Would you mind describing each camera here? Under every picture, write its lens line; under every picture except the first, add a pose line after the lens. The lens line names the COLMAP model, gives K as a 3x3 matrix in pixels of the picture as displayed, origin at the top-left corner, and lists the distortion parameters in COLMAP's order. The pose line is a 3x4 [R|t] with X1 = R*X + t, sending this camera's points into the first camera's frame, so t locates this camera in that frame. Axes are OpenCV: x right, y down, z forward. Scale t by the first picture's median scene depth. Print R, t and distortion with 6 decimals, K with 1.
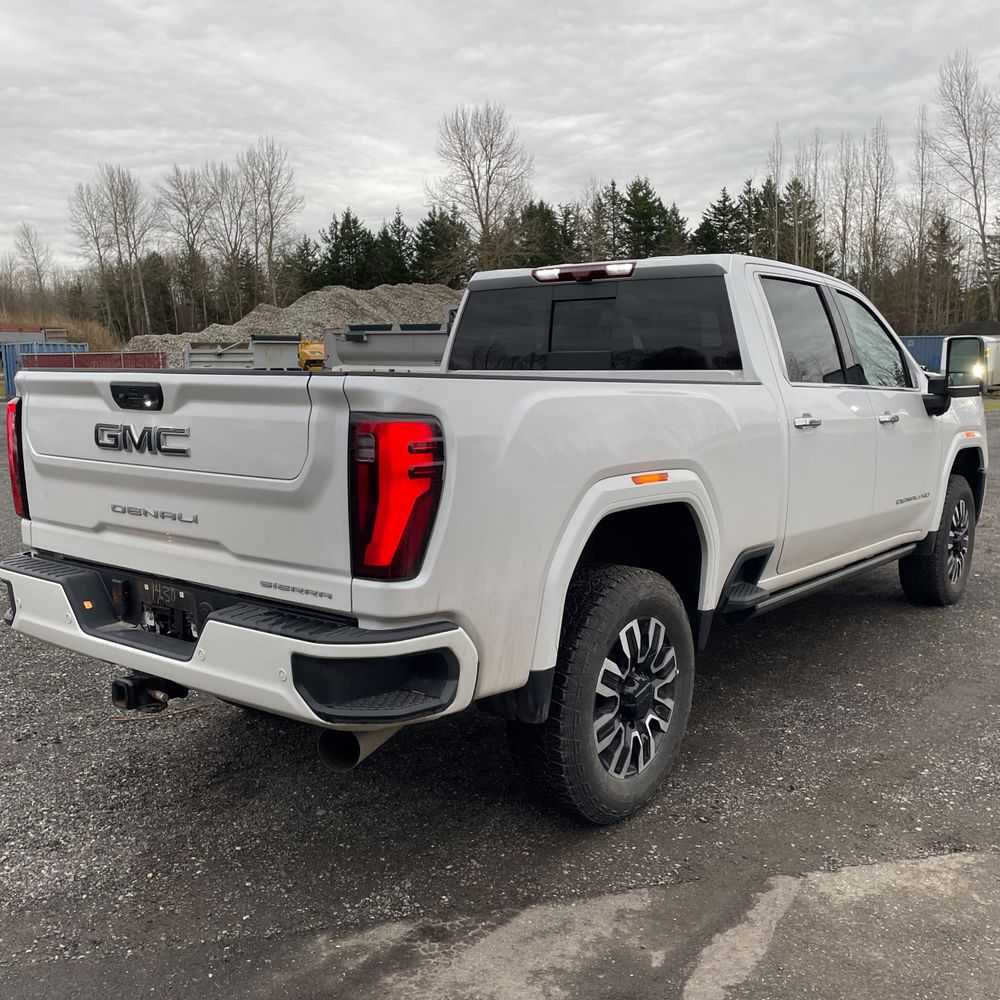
lens RADIAL K [[1043.5, 0, 515.4], [0, 1043.5, 520.2], [0, 0, 1]] dist [0.116155, -0.151993]
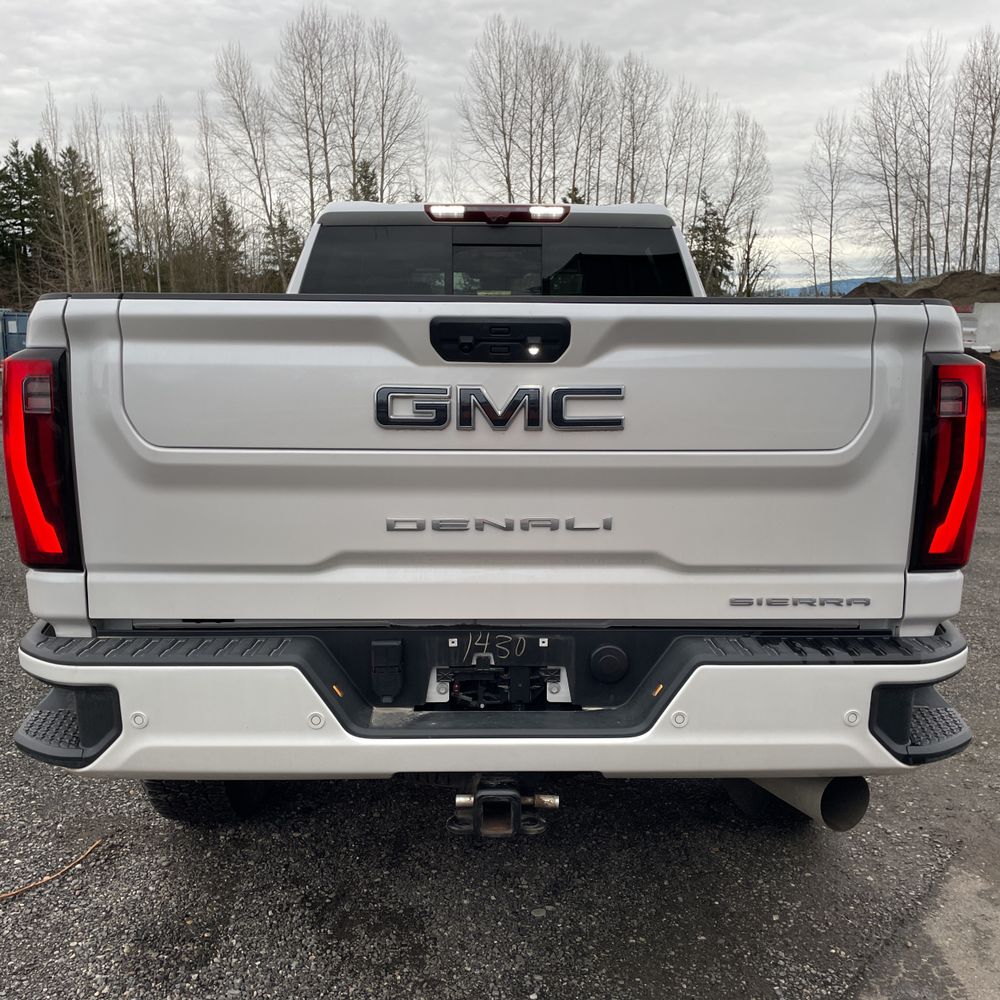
lens RADIAL K [[1034.9, 0, 515.6], [0, 1034.9, 520.1], [0, 0, 1]] dist [0.113849, -0.164485]
pose [[0.770453, -0.098322, 0.629869, -0.715983], [0.088579, 0.994961, 0.046964, -0.037163], [-0.631313, 0.019609, 0.775280, 0.493523]]
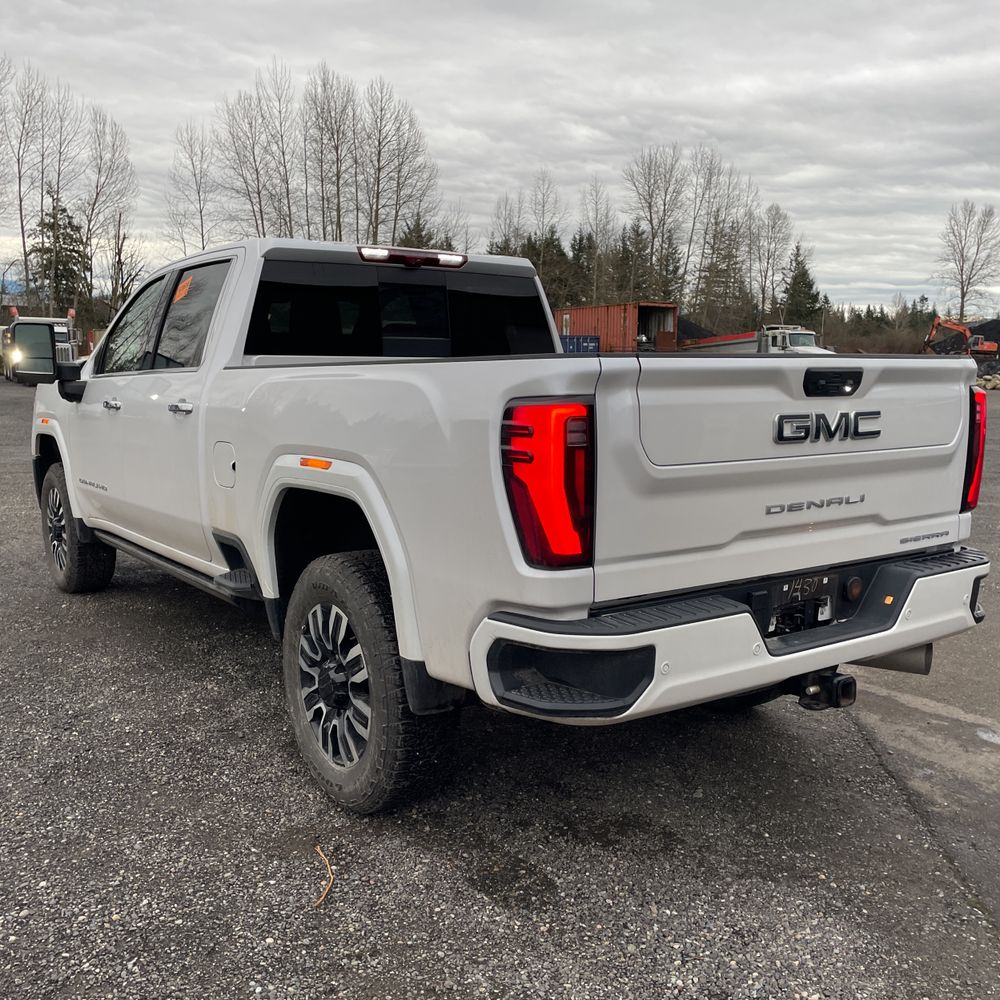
lens RADIAL K [[1043.5, 0, 515.4], [0, 1043.5, 520.2], [0, 0, 1]] dist [0.116155, -0.151993]
pose [[0.256173, -0.144129, 0.955825, -1.307074], [0.135734, 0.984388, 0.112057, -0.134110], [-0.957054, 0.101032, 0.271737, 0.981359]]
